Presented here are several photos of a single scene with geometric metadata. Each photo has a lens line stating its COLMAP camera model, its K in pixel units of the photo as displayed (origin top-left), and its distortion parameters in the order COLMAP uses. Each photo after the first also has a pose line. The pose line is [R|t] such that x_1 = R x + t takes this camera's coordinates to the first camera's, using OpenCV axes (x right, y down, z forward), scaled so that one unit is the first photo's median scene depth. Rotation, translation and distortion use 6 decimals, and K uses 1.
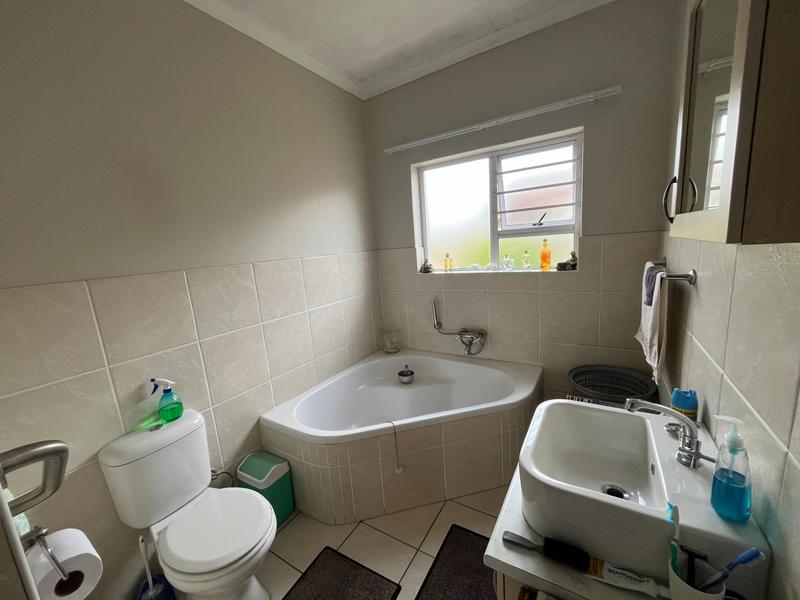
lens RADIAL K [[319.9, 0, 397.8], [0, 319.9, 296.5], [0, 0, 1]] dist [-0.002826, 0.000457]
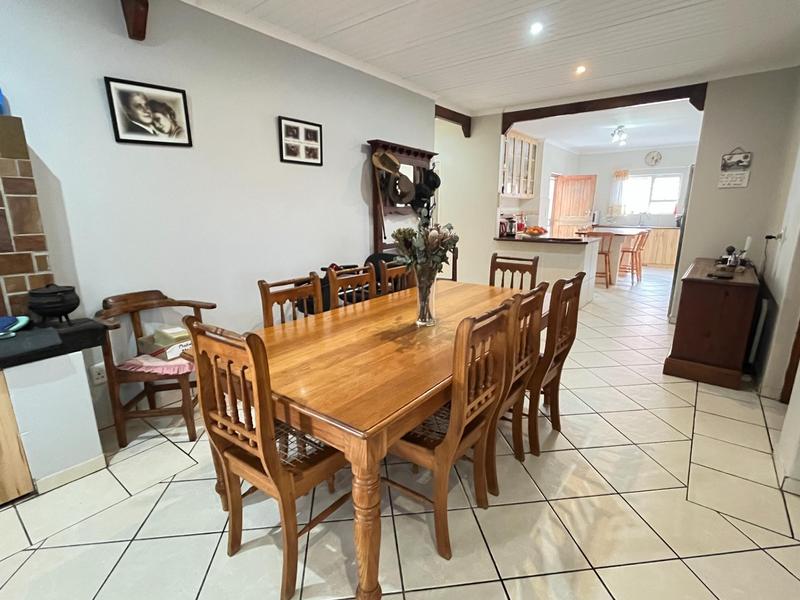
lens RADIAL K [[398.2, 0, 400.1], [0, 398.2, 298.7], [0, 0, 1]] dist [0.009849, -0.000516]
pose [[0.991555, 0.101014, -0.081338, -2.050547], [-0.097094, 0.993978, 0.050795, 0.956498], [0.085979, -0.042468, 0.995391, -3.792627]]
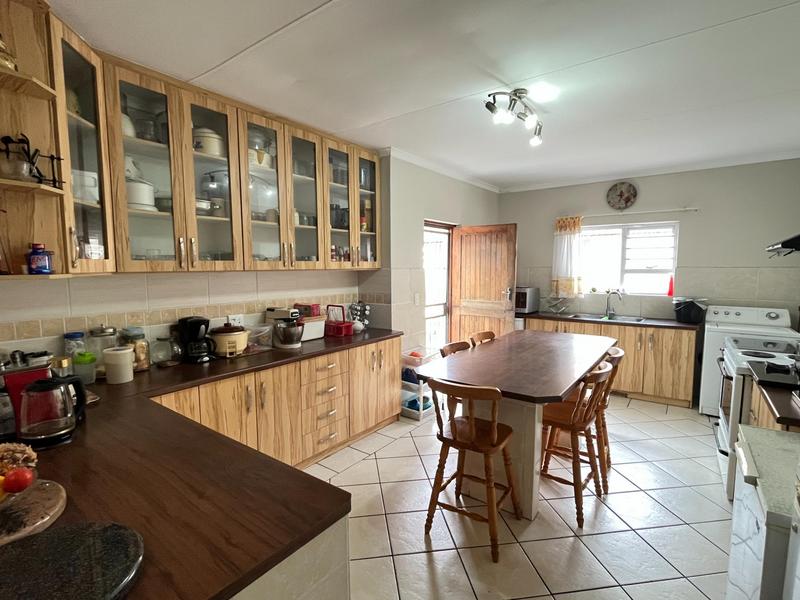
lens RADIAL K [[398.2, 0, 403.3], [0, 398.2, 303.9], [0, 0, 1]] dist [0.009849, -0.000516]
pose [[0.994052, 0.081708, -0.072000, -0.826186], [-0.087413, 0.992954, -0.080011, 0.302580], [0.064955, 0.085829, 0.994190, -1.417007]]
